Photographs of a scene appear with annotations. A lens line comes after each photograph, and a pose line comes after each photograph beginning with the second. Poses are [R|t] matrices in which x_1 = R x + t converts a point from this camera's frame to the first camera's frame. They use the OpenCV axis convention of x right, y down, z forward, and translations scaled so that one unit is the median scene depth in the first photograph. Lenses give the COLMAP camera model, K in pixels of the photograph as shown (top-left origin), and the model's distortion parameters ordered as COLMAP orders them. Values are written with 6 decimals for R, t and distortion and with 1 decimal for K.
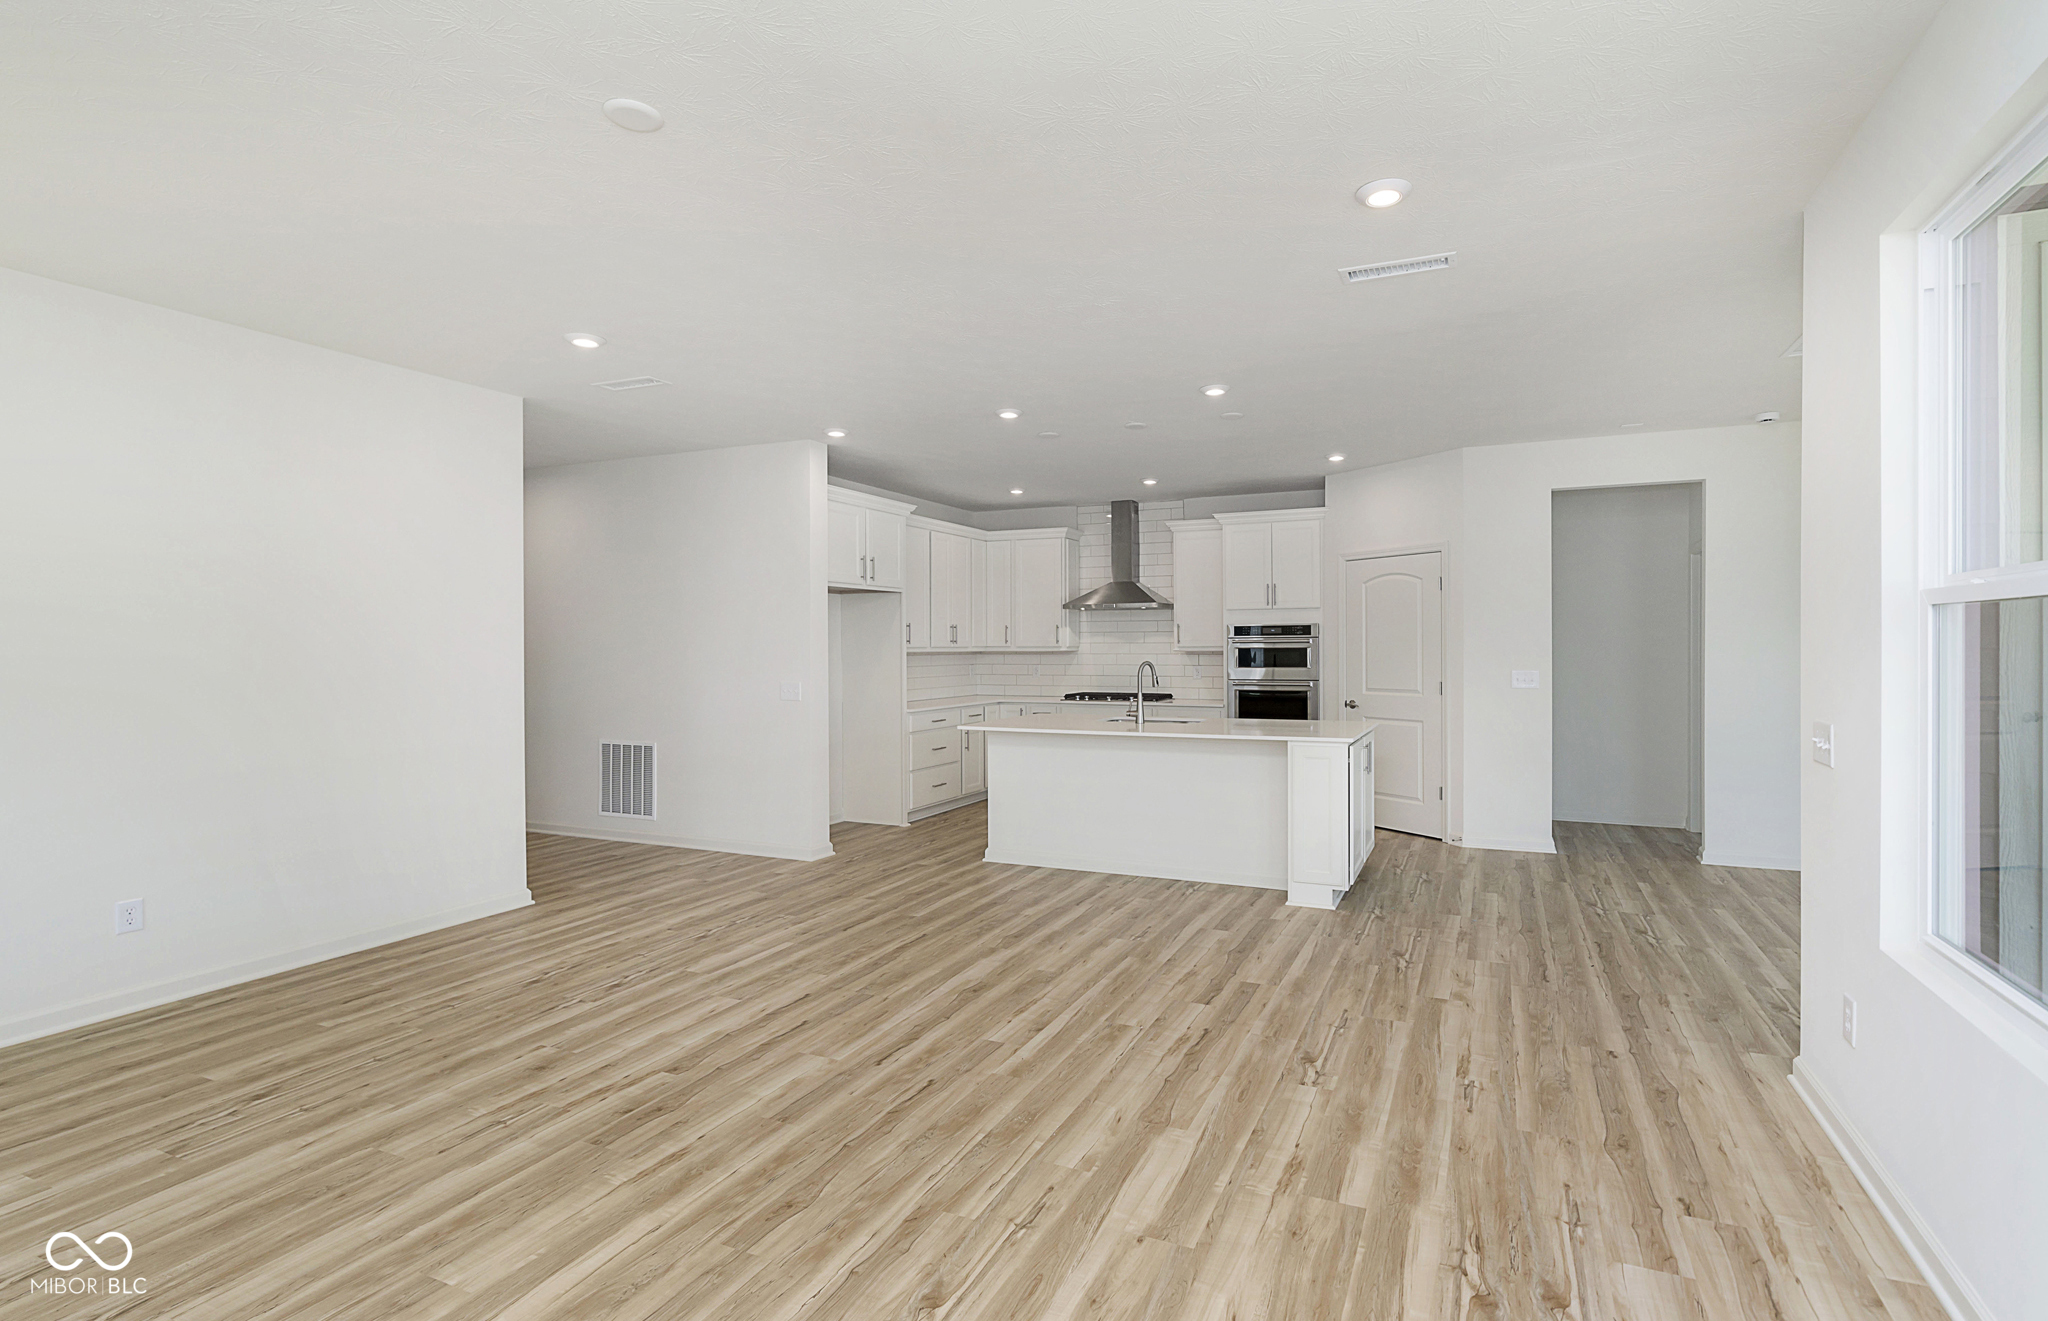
lens RADIAL K [[924.2, 0, 1063.7], [0, 924.2, 649.1], [0, 0, 1]] dist [0.001559, -0.000010]
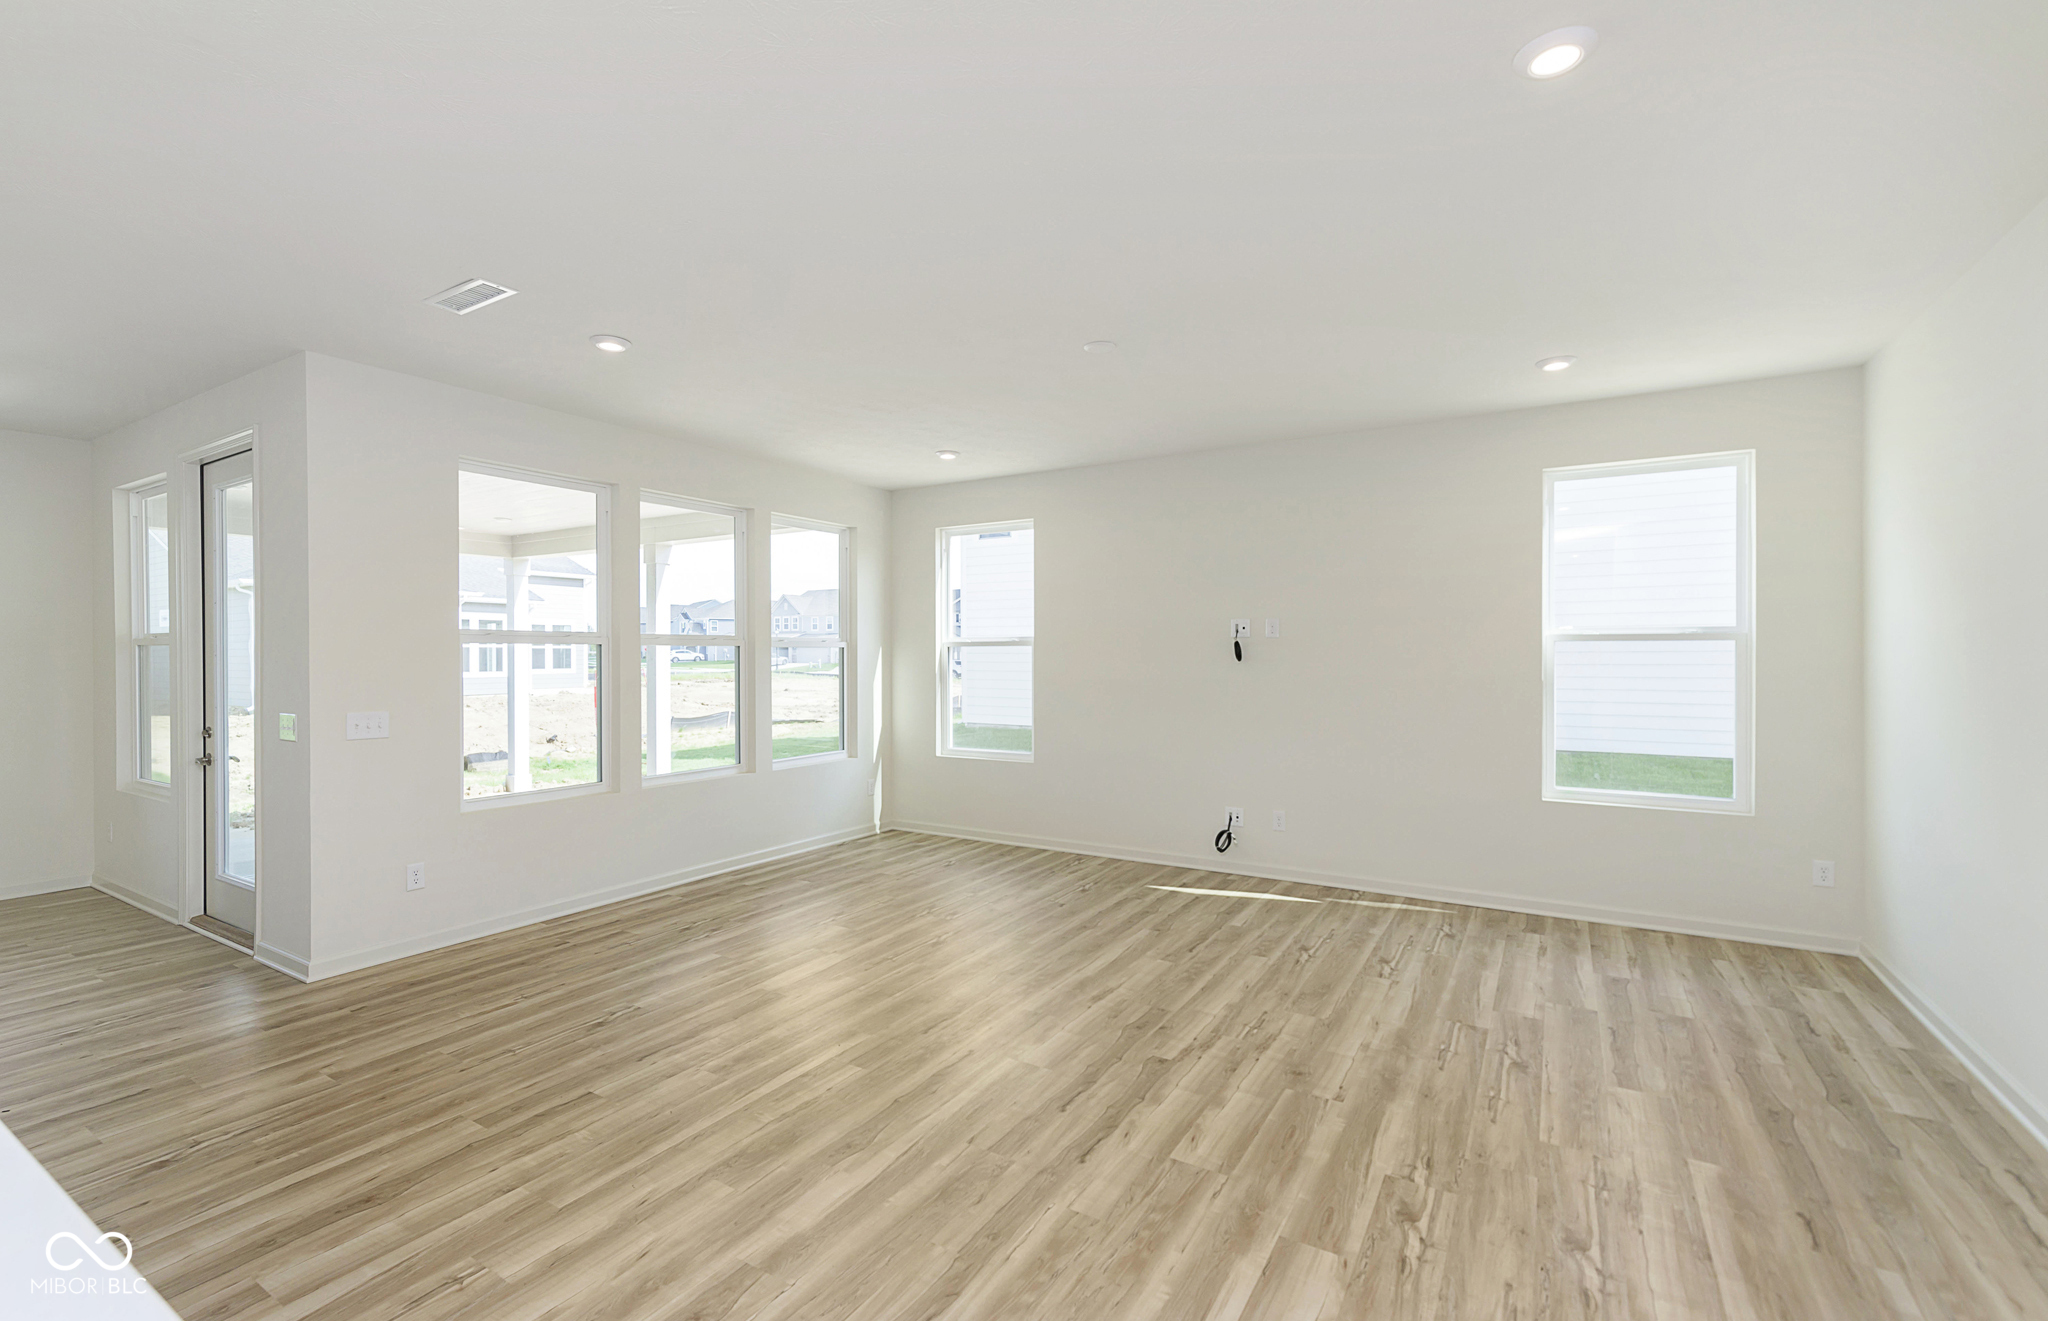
lens RADIAL K [[895.4, 0, 1005.9], [0, 895.4, 660.4], [0, 0, 1]] dist [-0.003584, -0.000610]
pose [[-0.993732, 0.004407, 0.111704, -0.181827], [0.005510, 0.999939, 0.009567, -0.007850], [-0.111655, 0.010123, -0.993695, 1.025466]]
